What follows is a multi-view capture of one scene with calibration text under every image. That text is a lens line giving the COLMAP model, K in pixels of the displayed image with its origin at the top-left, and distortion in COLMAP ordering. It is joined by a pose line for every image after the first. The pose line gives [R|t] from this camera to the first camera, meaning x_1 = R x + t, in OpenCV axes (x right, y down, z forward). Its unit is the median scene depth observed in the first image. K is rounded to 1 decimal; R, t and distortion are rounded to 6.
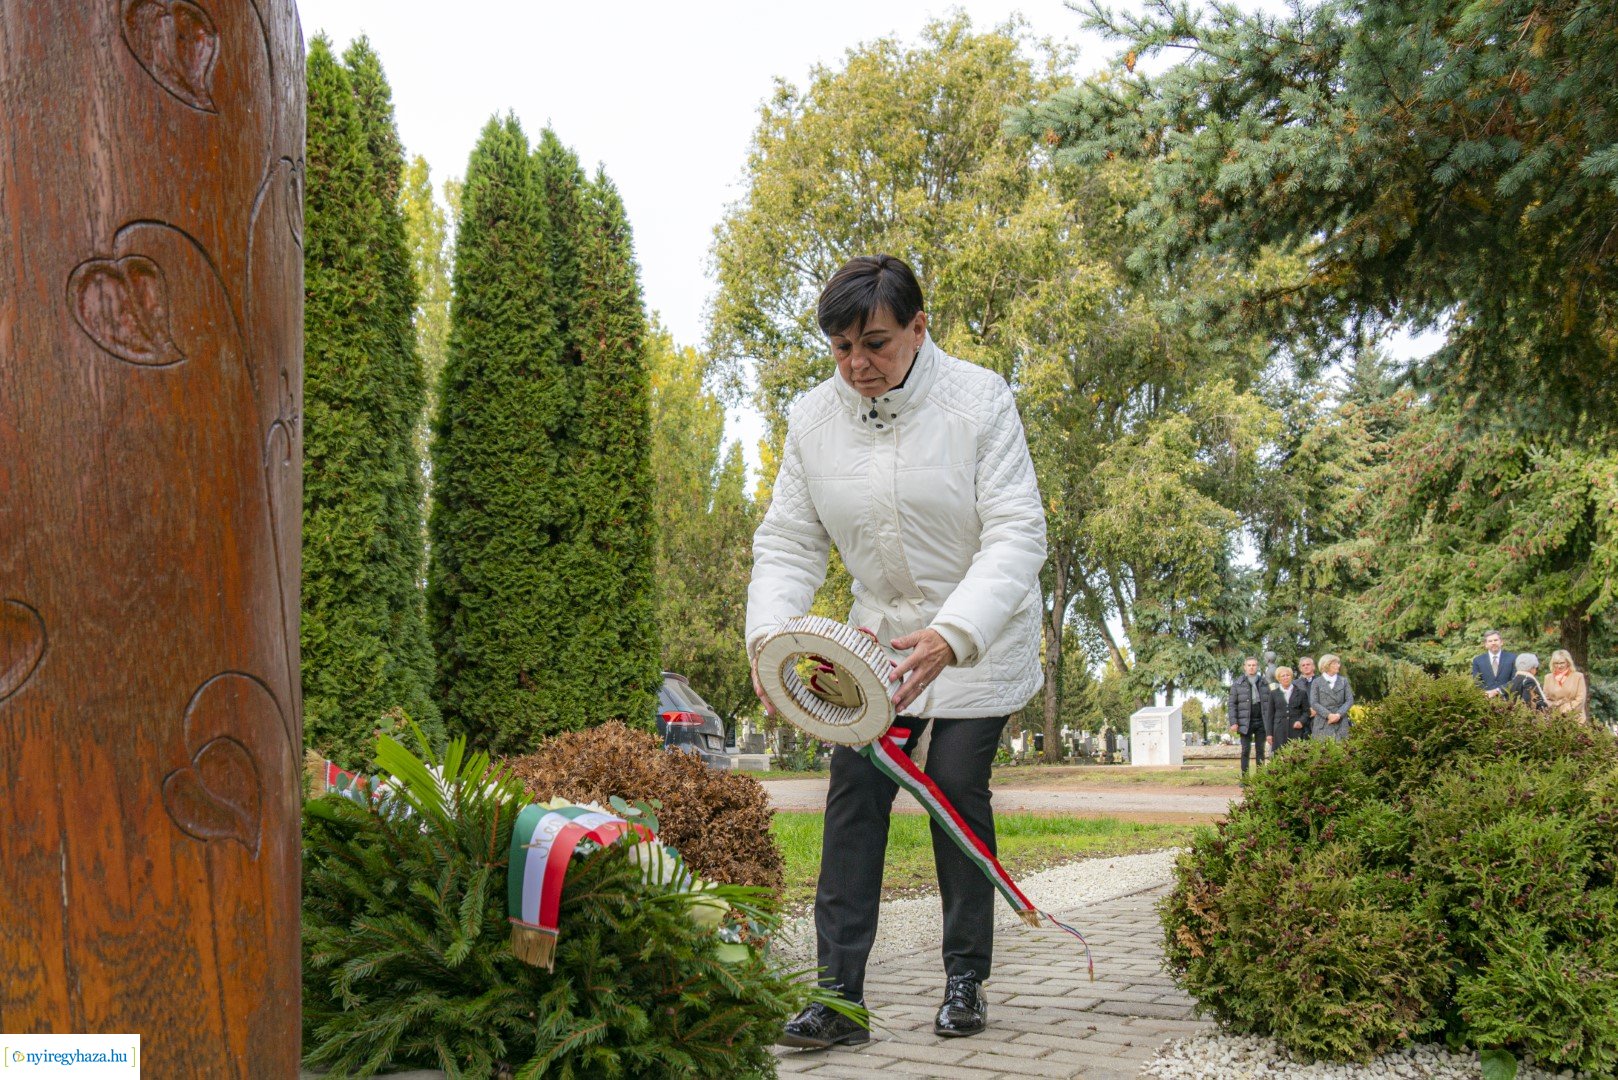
lens RADIAL K [[1329.5, 0, 805.5], [0, 1329.5, 648.4], [0, 0, 1]] dist [-0.015345, 0.000298]
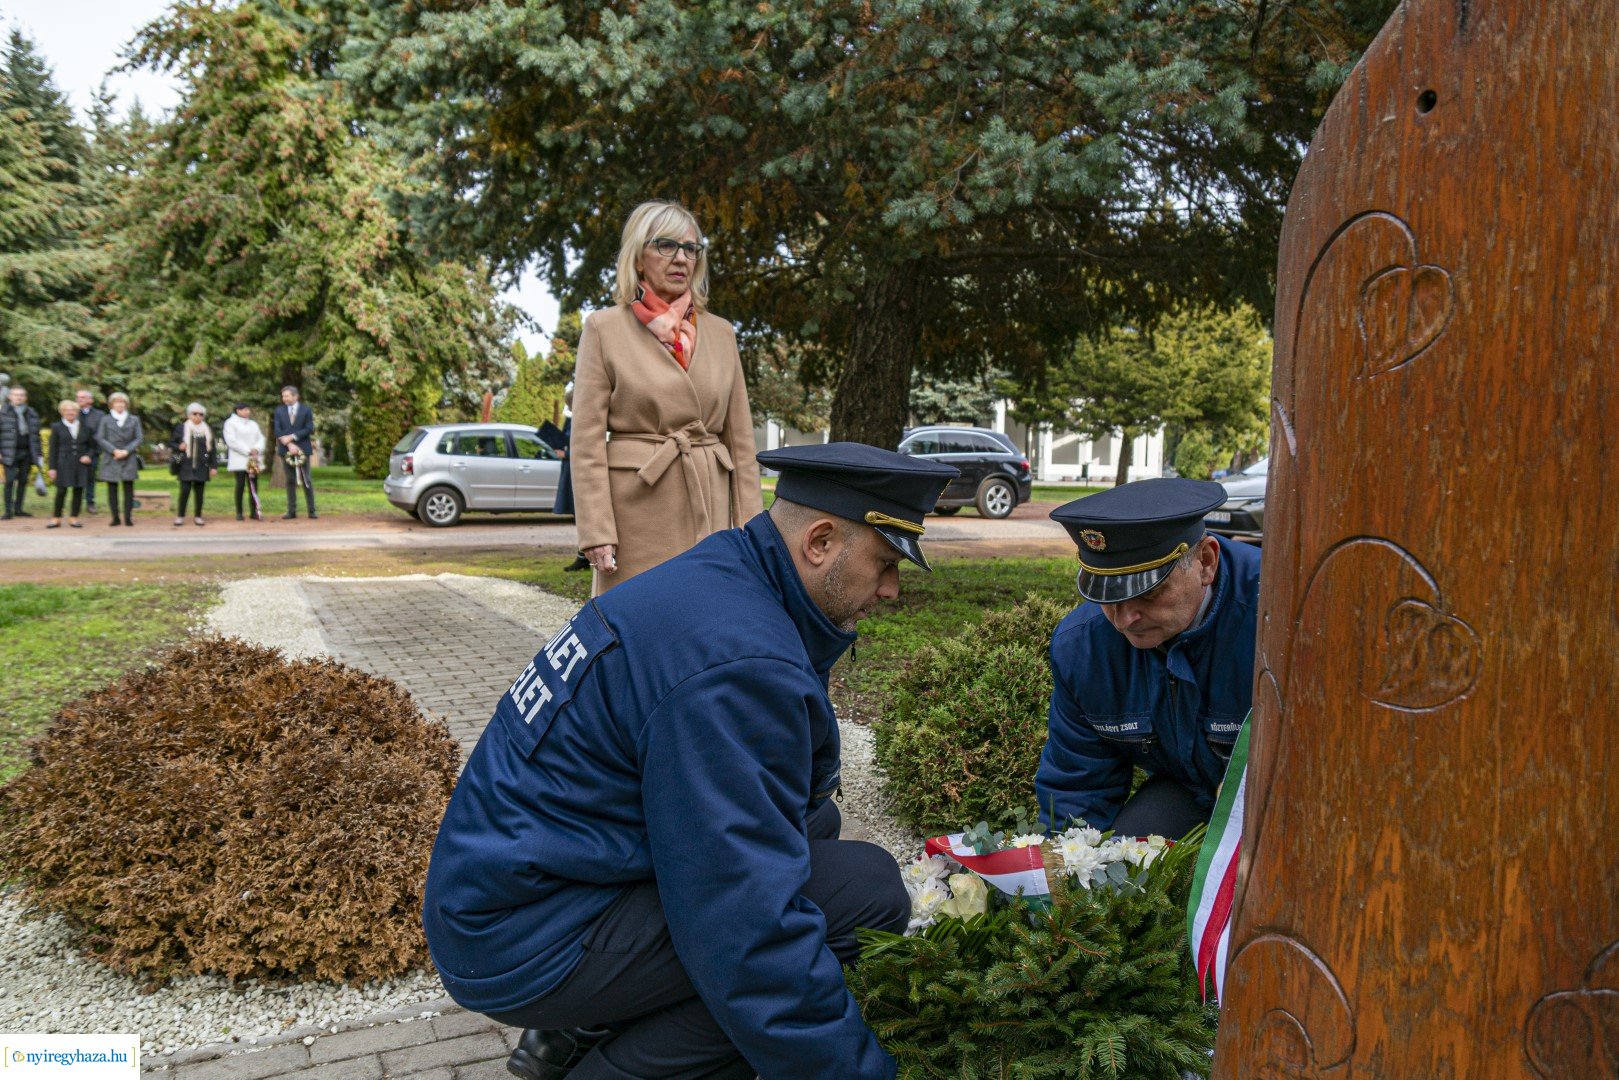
lens RADIAL K [[1160.3, 0, 809.5], [0, 1160.3, 540.0], [0, 0, 1]] dist [0.001302, 0.000567]
pose [[0.493342, -0.036231, 0.869080, -0.212201], [-0.098637, 0.990357, 0.097279, -0.037410], [-0.864225, -0.133715, 0.485011, 0.133283]]
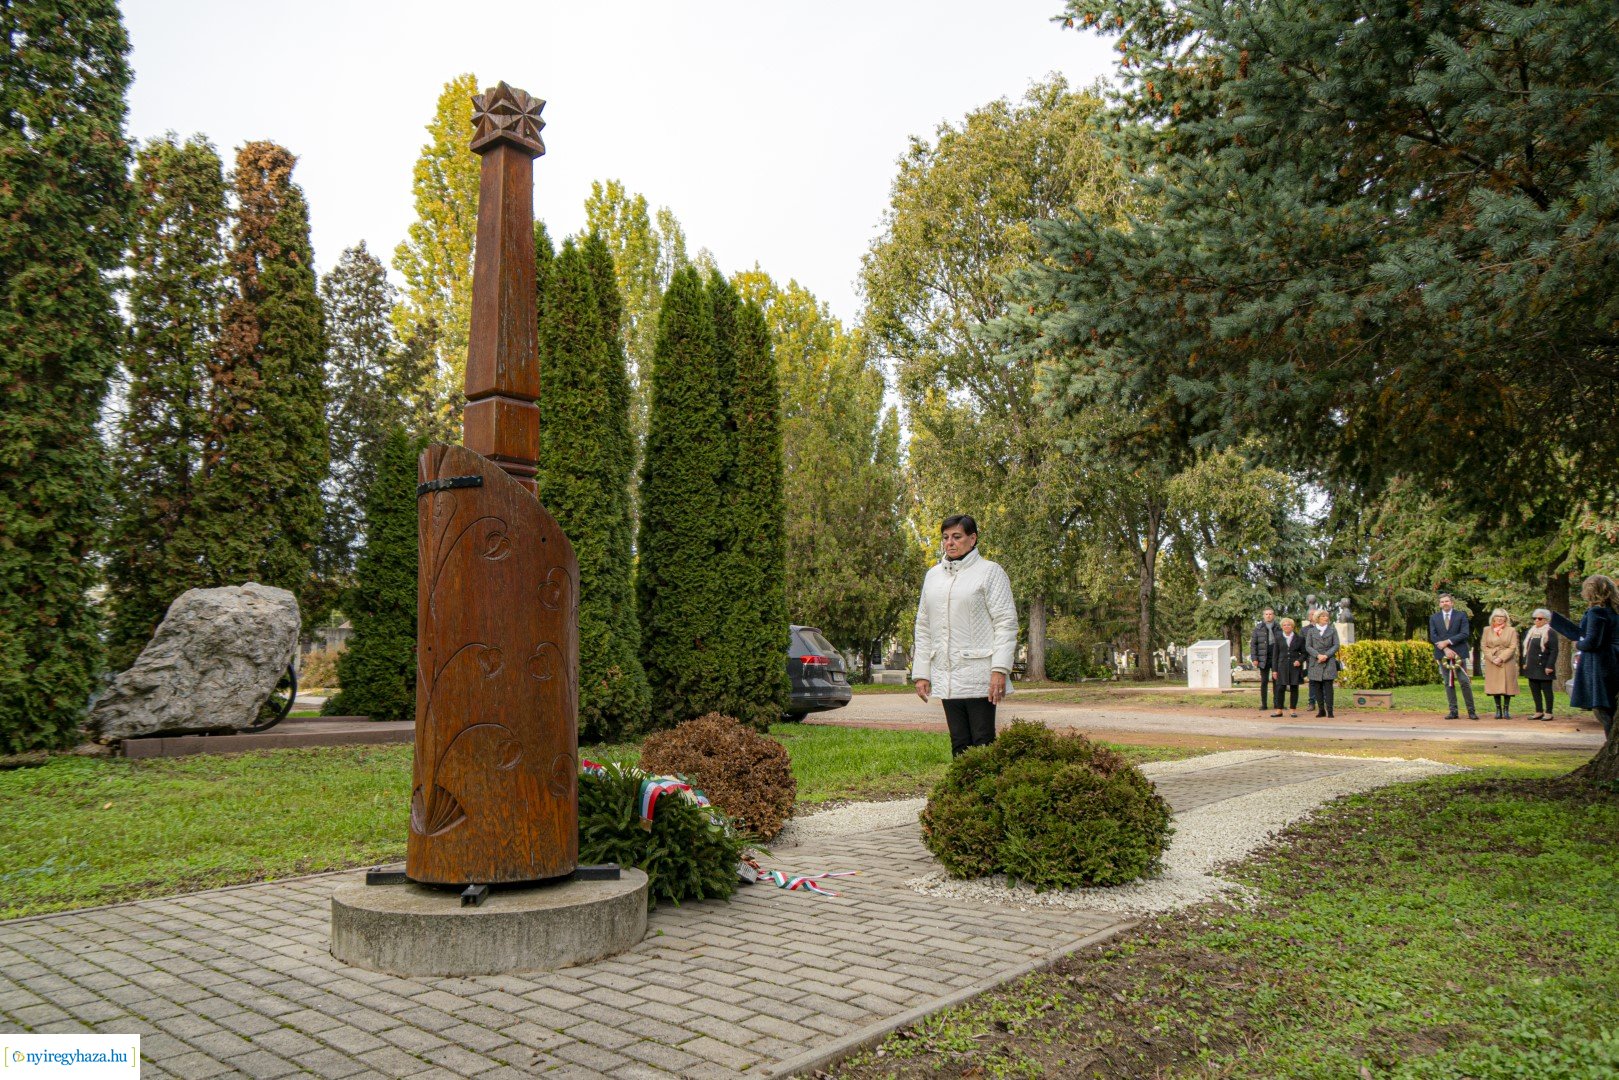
lens RADIAL K [[1142.9, 0, 809.5], [0, 1142.9, 540.0], [0, 0, 1]] dist [-0.012335, 0.008910]
pose [[0.990634, -0.003675, -0.136496, 0.088103], [0.000691, 0.999760, -0.021905, -0.062638], [0.136544, 0.021605, 0.990398, -0.263434]]
